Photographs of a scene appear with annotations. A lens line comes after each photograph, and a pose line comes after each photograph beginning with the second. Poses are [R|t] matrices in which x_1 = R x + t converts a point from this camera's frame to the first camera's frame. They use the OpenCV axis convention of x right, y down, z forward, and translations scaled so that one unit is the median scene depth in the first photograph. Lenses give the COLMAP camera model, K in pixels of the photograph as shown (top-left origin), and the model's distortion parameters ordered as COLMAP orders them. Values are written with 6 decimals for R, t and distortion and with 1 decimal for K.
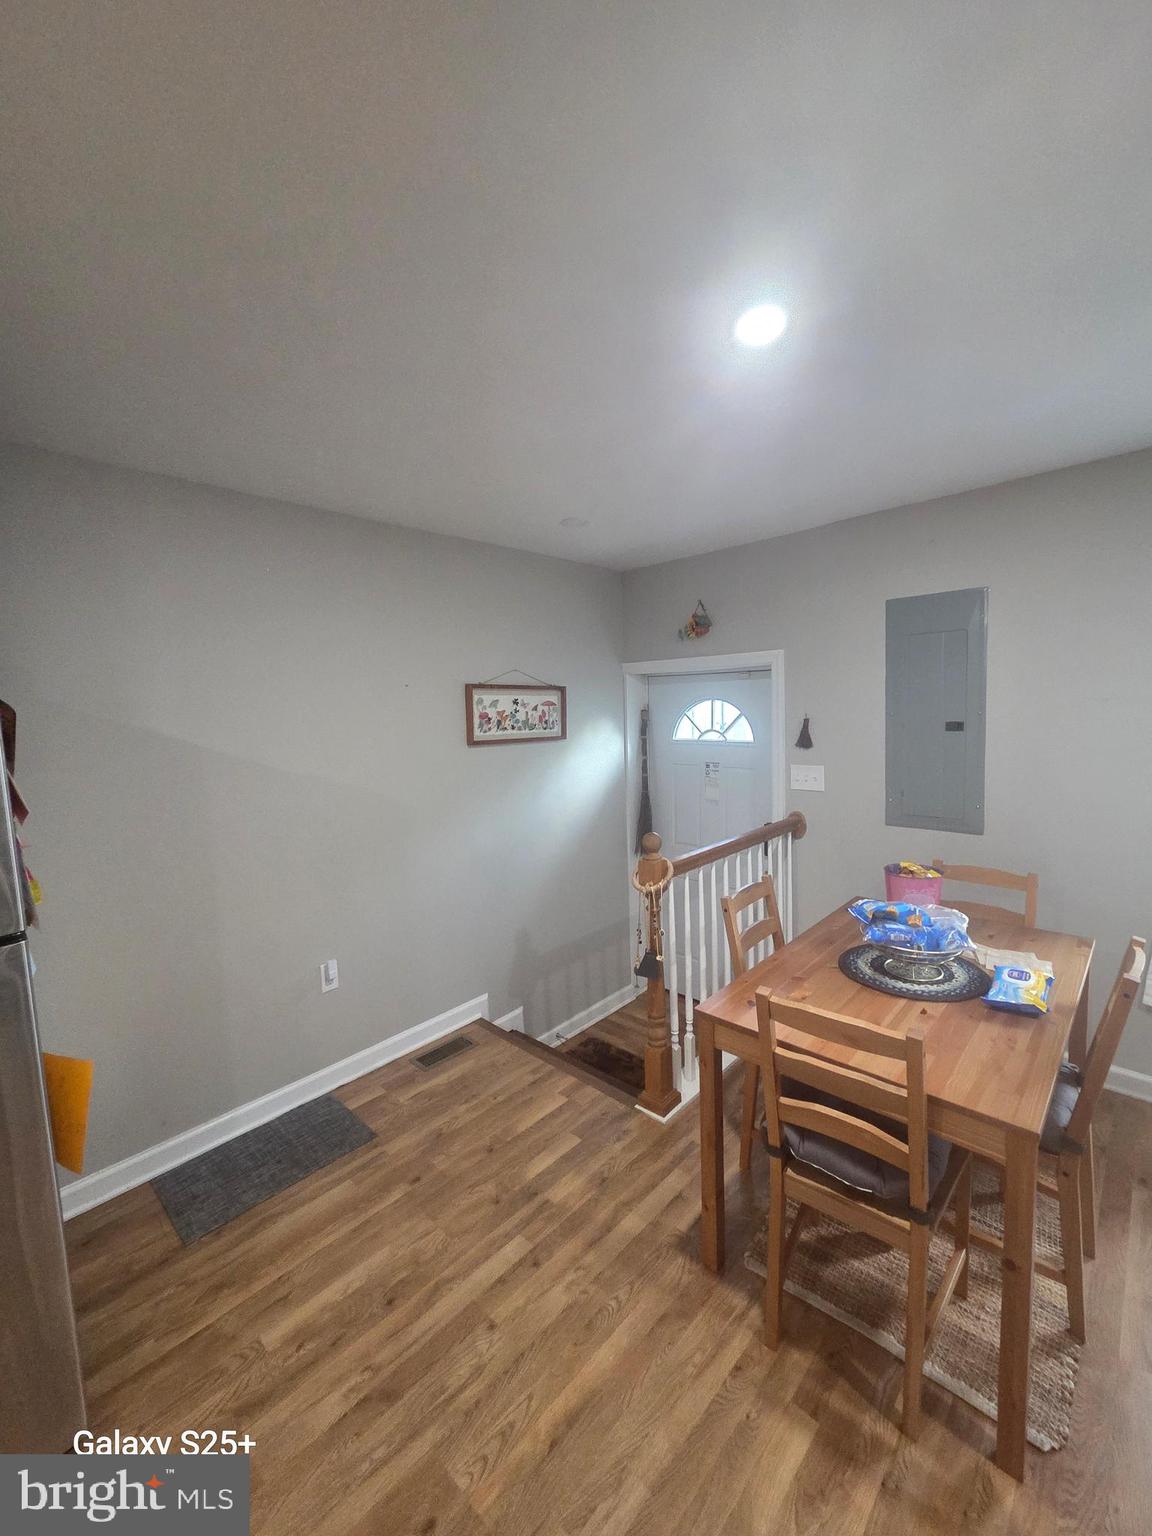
lens RADIAL K [[631.3, 0, 582.3], [0, 631.3, 762.2], [0, 0, 1]] dist [0.004701, -0.000182]
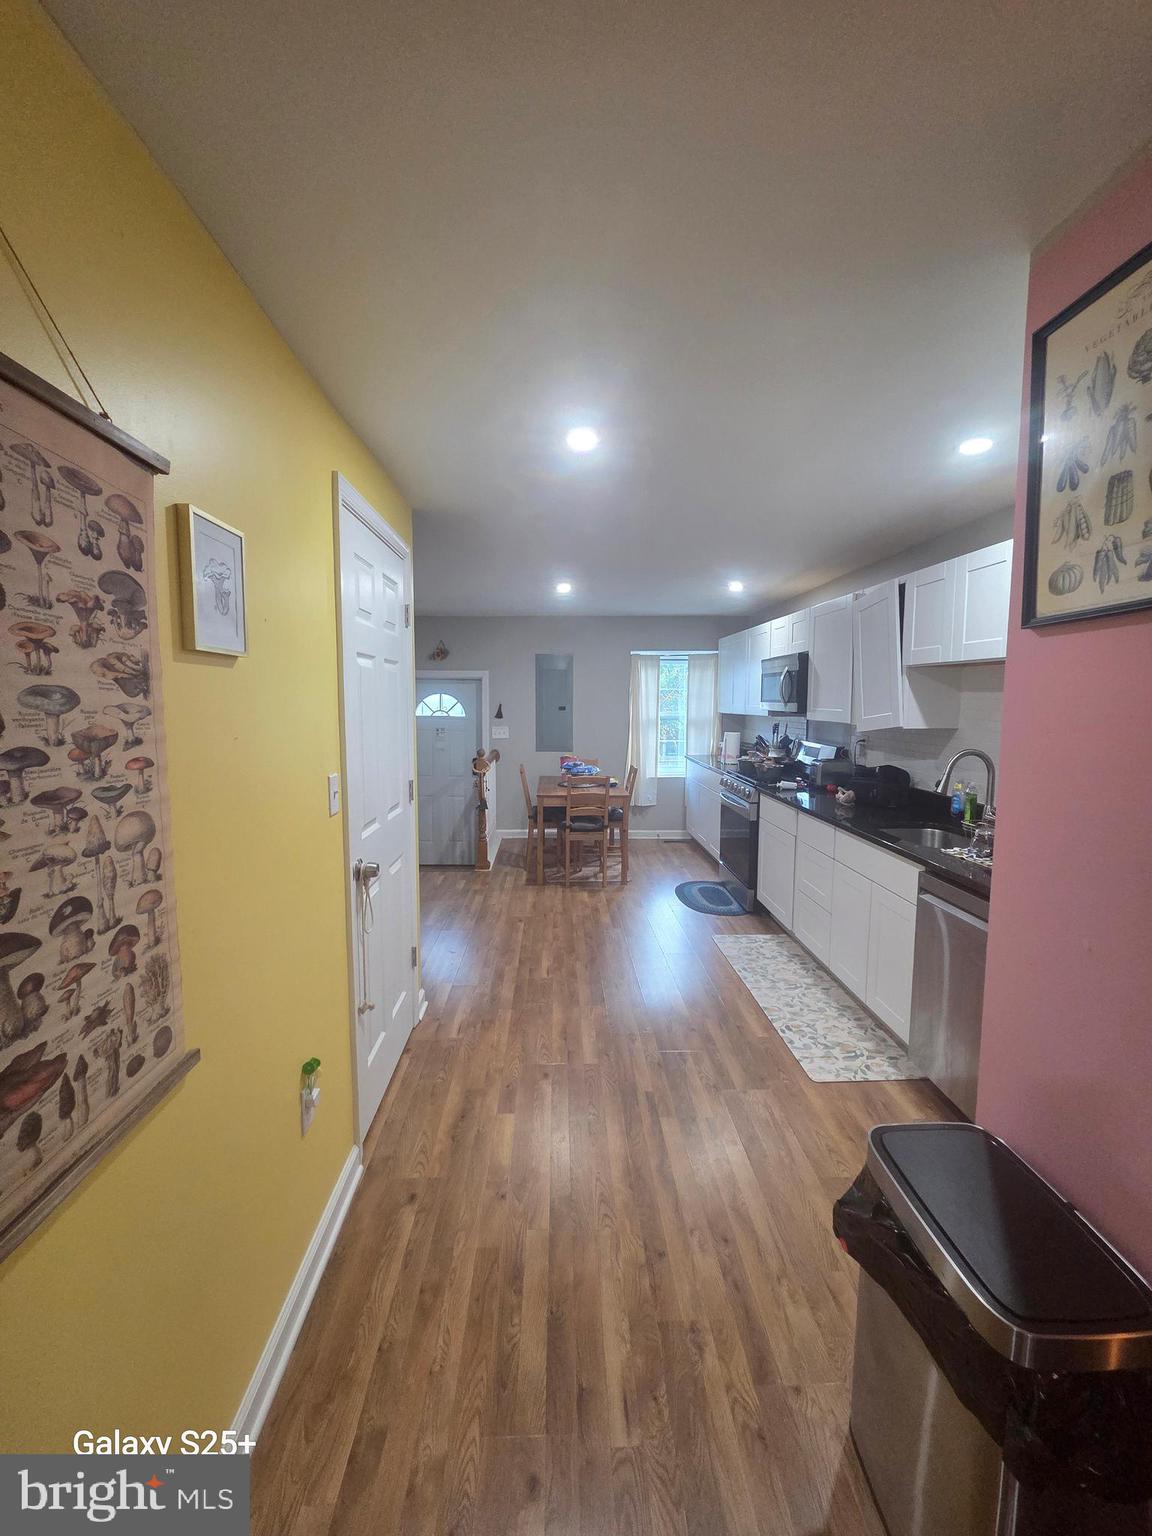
lens RADIAL K [[631.3, 0, 580.0], [0, 631.3, 761.0], [0, 0, 1]] dist [0.004701, -0.000182]
pose [[0.702135, -0.031514, 0.711346, -1.070218], [0.035792, 0.999319, 0.008943, 0.123691], [-0.711143, 0.019181, 0.702785, -0.745744]]
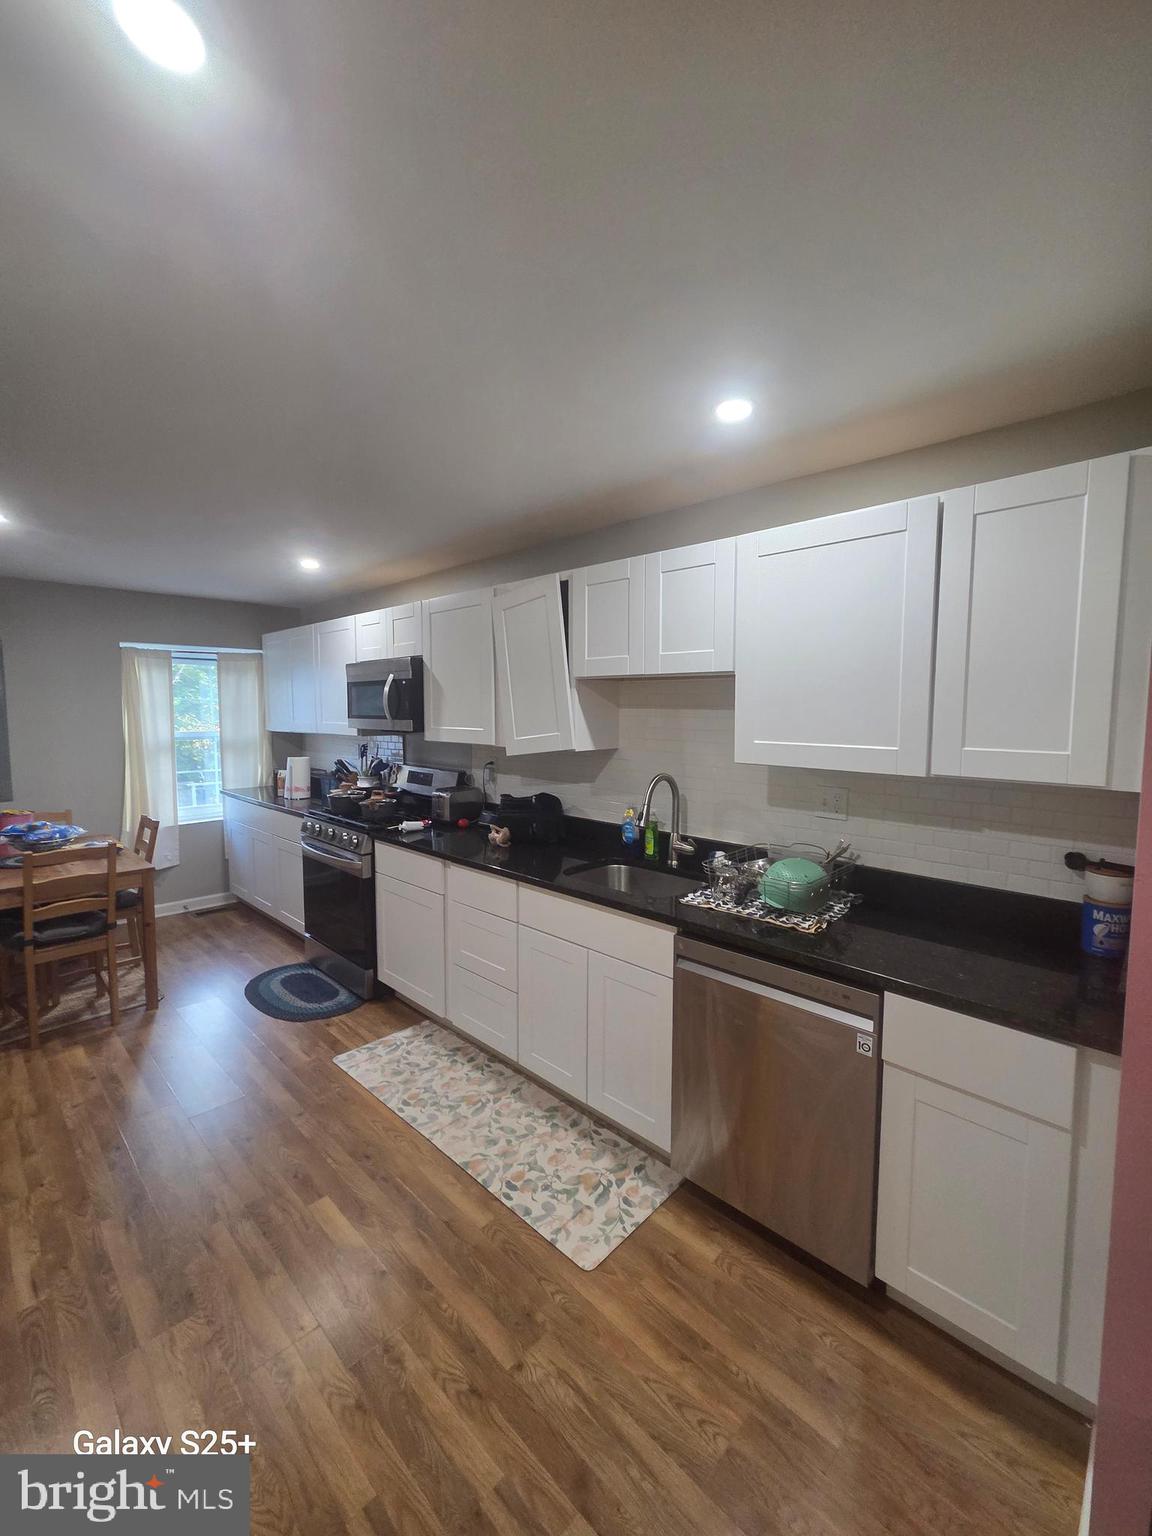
lens RADIAL K [[631.3, 0, 585.5], [0, 631.3, 760.2], [0, 0, 1]] dist [0.004701, -0.000182]
pose [[0.018298, -0.041683, 0.998963, -0.816196], [0.087579, 0.995357, 0.039929, 0.072822], [-0.995990, 0.086757, 0.021864, -0.399355]]
